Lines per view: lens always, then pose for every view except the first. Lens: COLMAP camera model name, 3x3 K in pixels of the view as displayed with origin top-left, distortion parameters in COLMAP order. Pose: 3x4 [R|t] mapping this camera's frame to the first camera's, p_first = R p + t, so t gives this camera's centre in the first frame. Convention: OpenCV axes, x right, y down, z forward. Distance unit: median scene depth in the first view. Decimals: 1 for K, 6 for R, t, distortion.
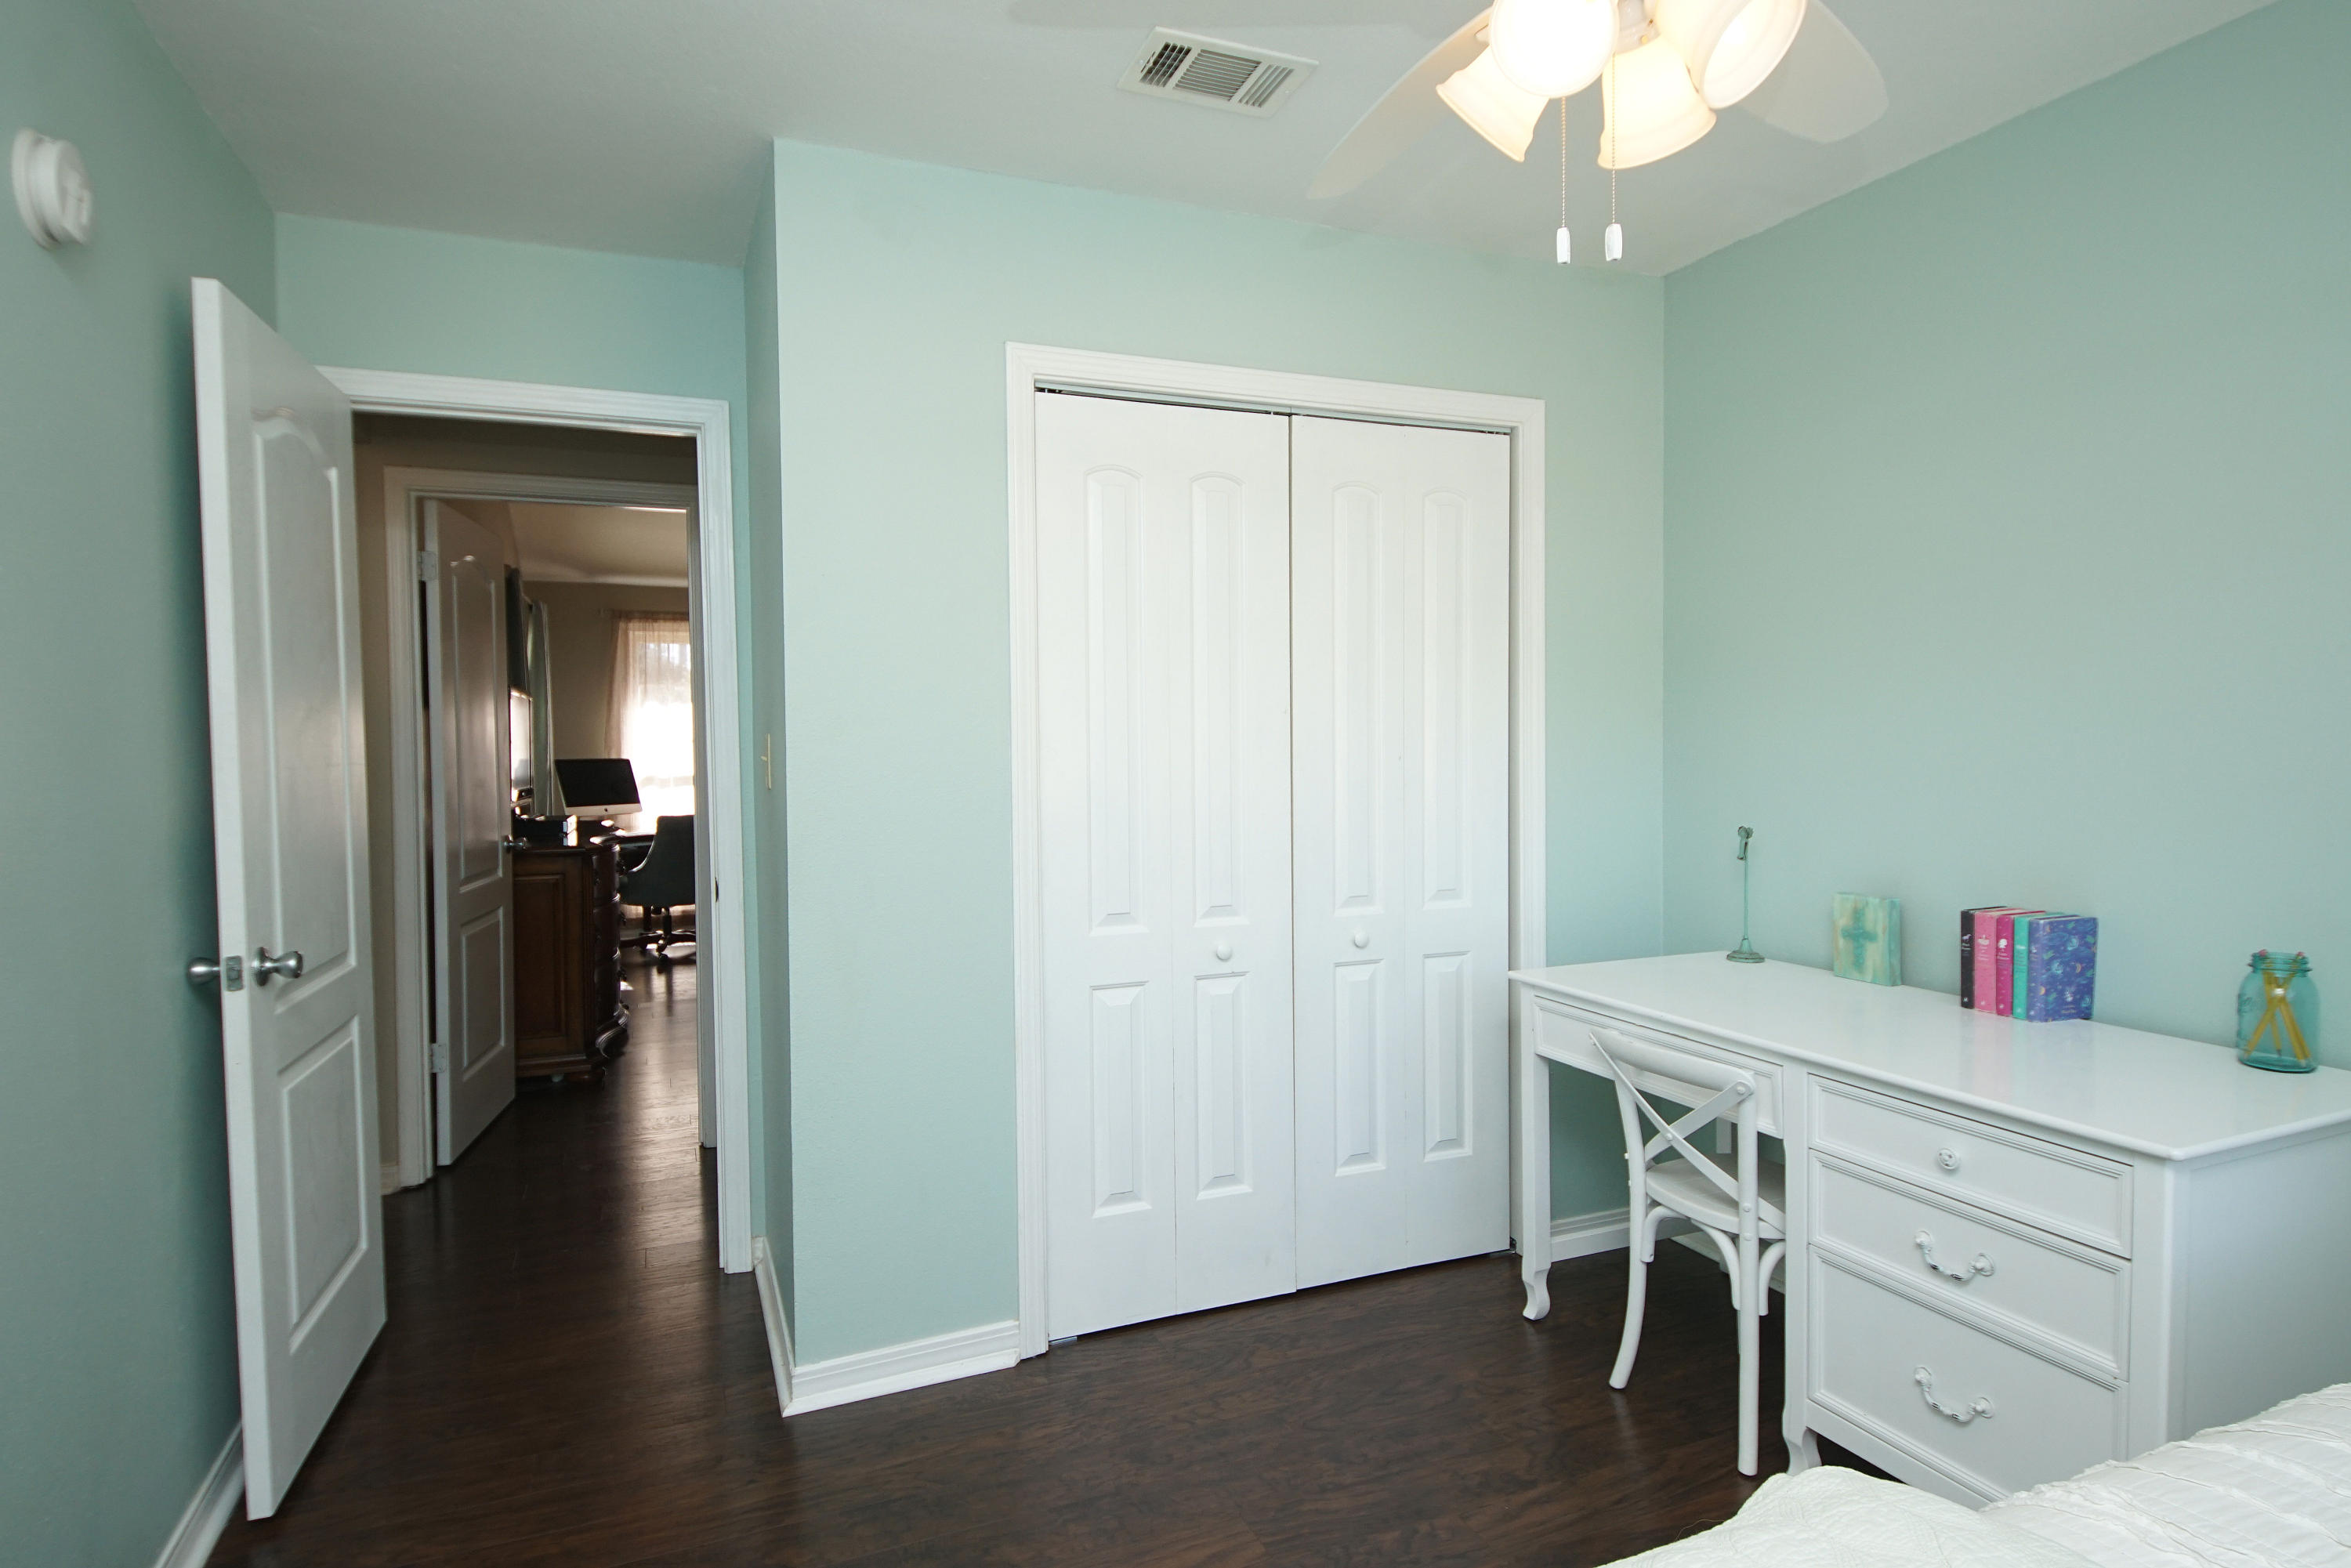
lens RADIAL K [[1219.3, 0, 1154.1], [0, 1219.3, 775.8], [0, 0, 1]] dist [-0.003208, -0.078948]
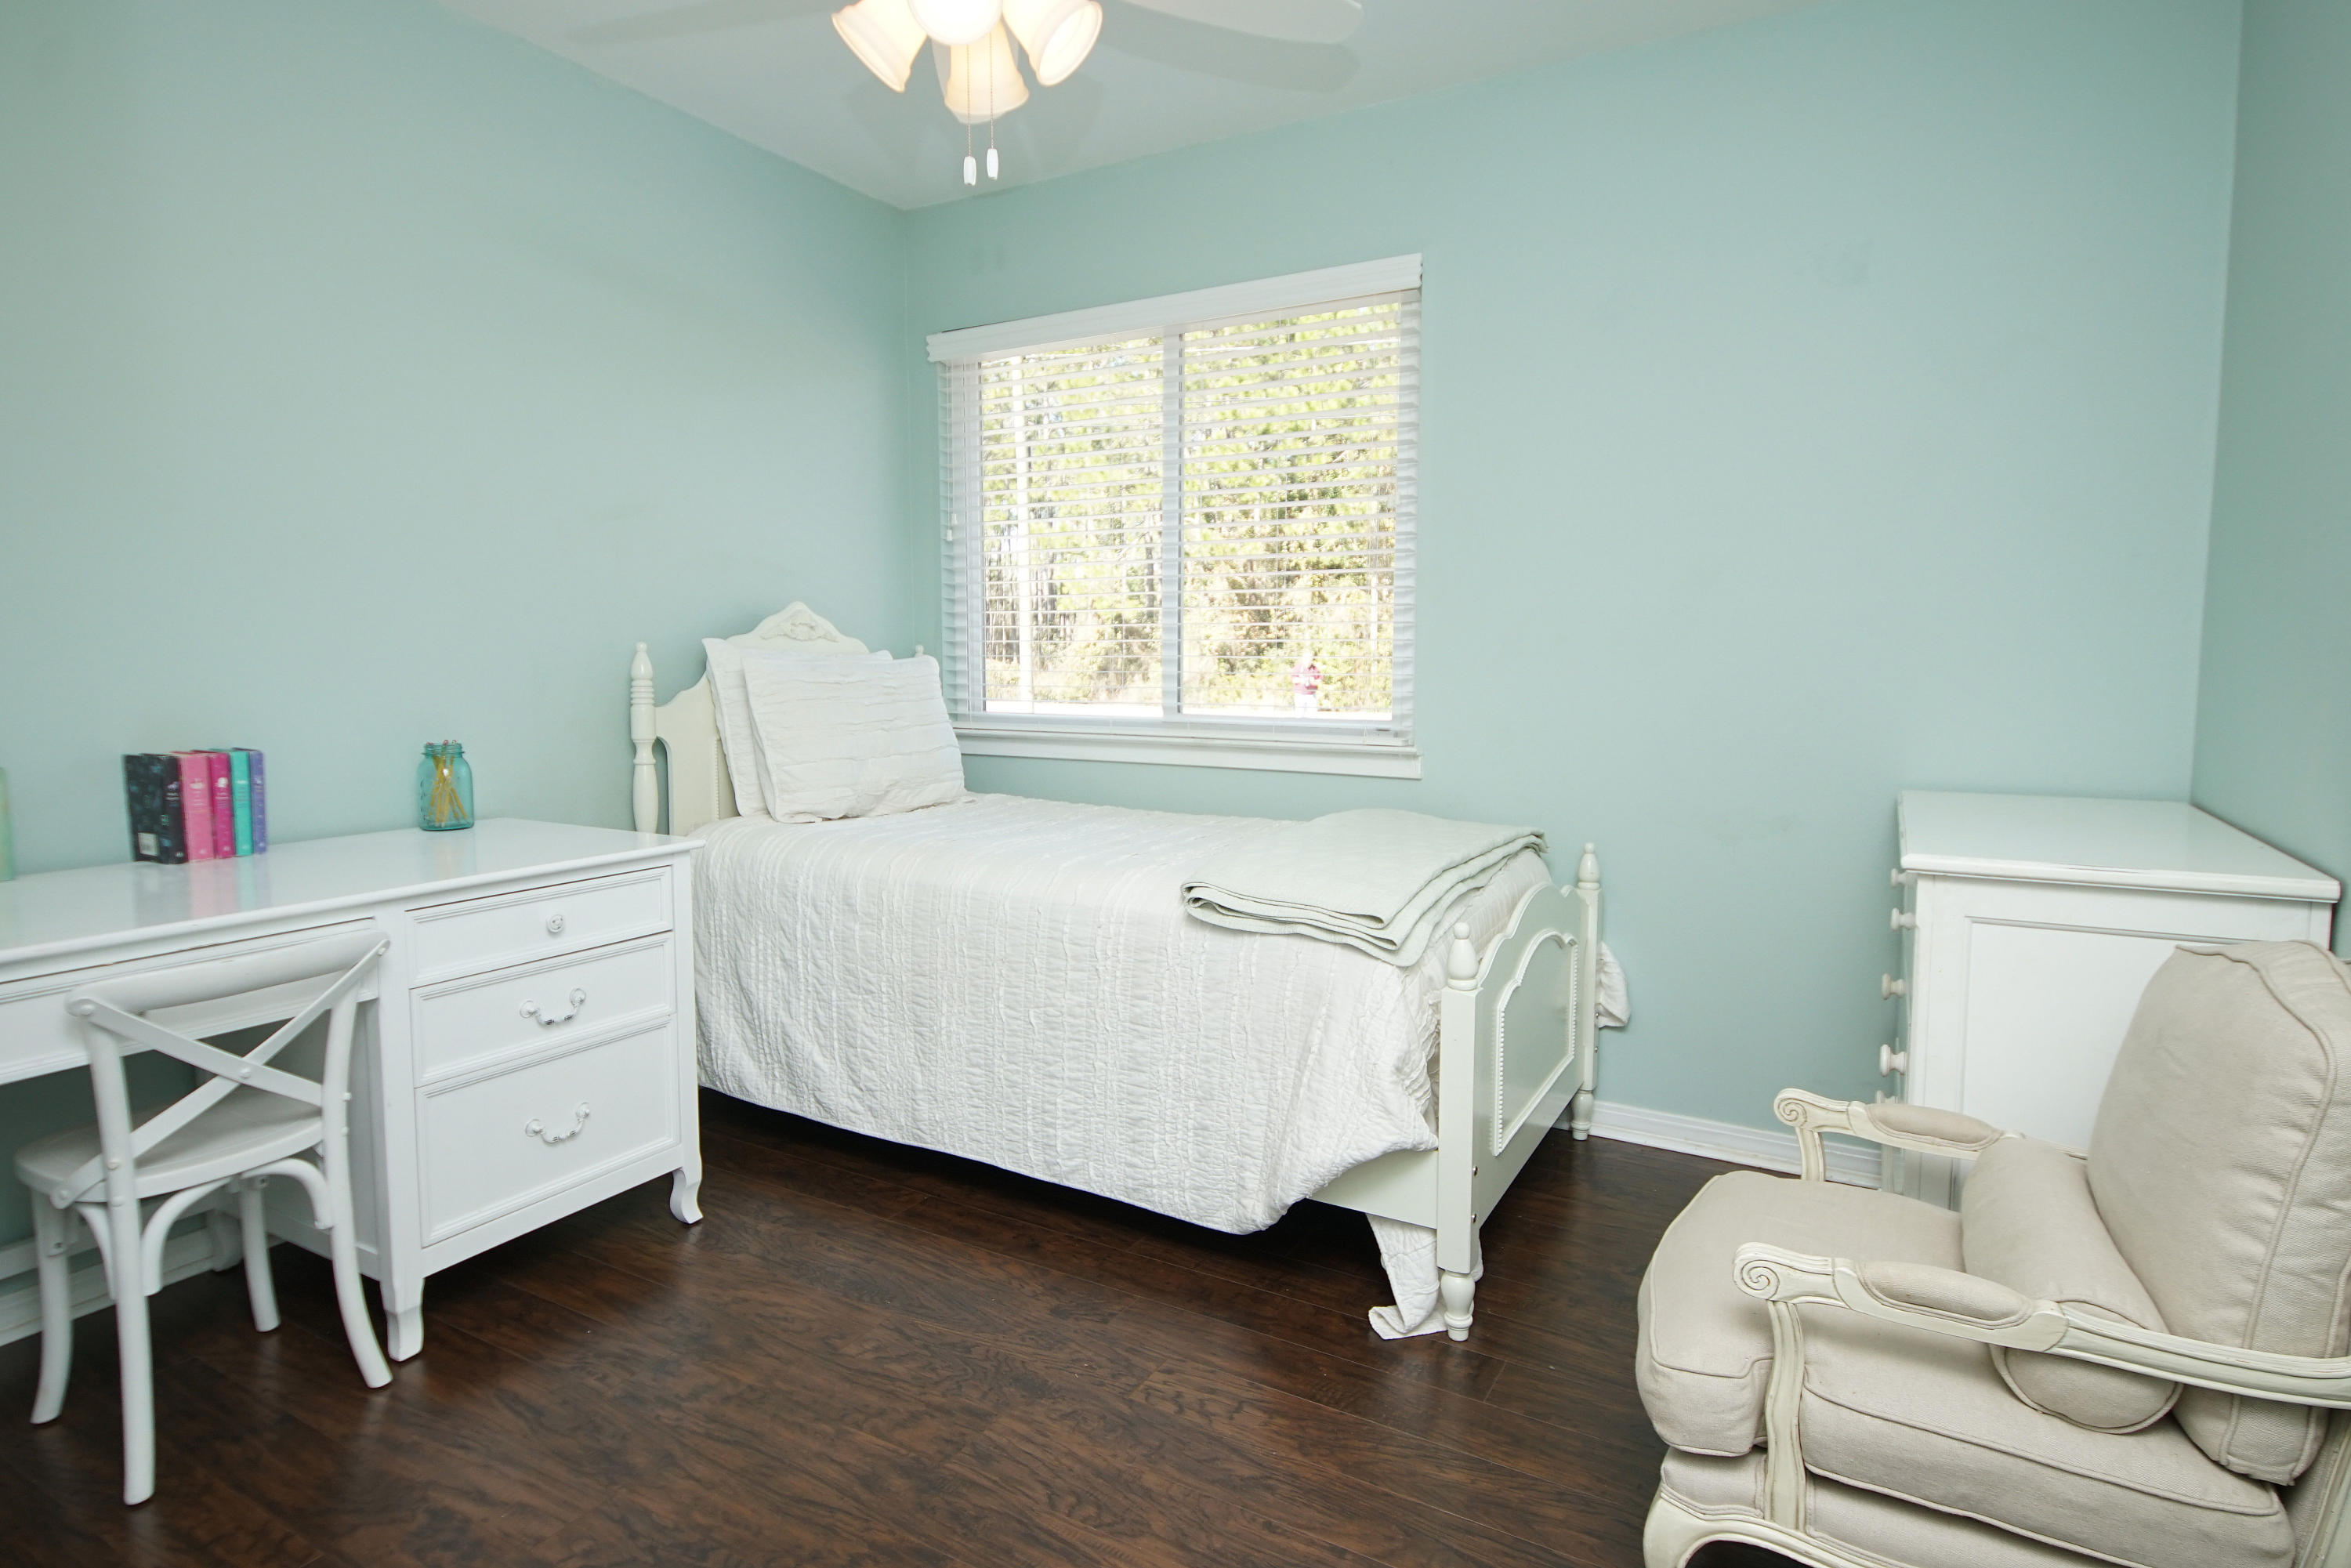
lens RADIAL K [[1256.2, 0, 1158.5], [0, 1256.2, 771.6], [0, 0, 1]] dist [0.039745, -0.038684]
pose [[-0.604210, -0.077506, 0.793047, -0.395782], [0.037359, 0.991408, 0.125356, 0.024542], [-0.795949, 0.105369, -0.596123, 0.742471]]
